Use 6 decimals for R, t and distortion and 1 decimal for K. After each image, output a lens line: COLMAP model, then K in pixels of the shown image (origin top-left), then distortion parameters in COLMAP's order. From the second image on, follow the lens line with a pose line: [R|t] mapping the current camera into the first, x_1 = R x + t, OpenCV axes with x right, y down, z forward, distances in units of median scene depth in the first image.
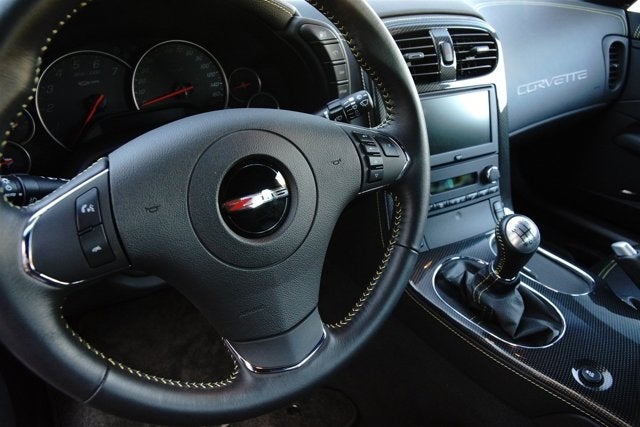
lens RADIAL K [[472.7, 0, 320.0], [0, 472.7, 213.5], [0, 0, 1]] dist [-0.056588, 0.003399]
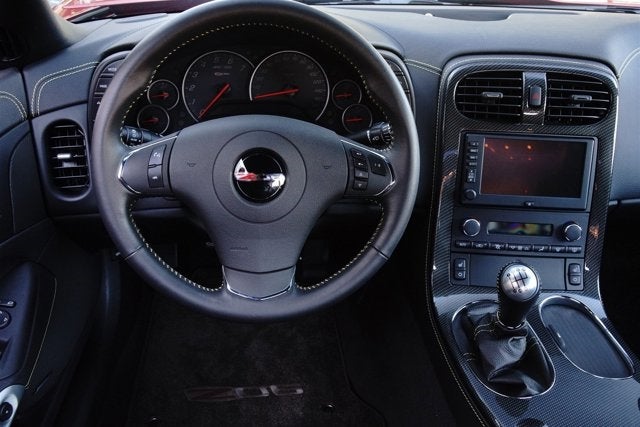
lens RADIAL K [[891.7, 0, 320.0], [0, 891.7, 213.5], [0, 0, 1]] dist [0.021531, 0.058306]
pose [[0.823048, 0.240703, -0.514446, 1.136739], [-0.276050, 0.961110, 0.008047, 0.003554], [0.496375, 0.135390, 0.857485, -0.991179]]
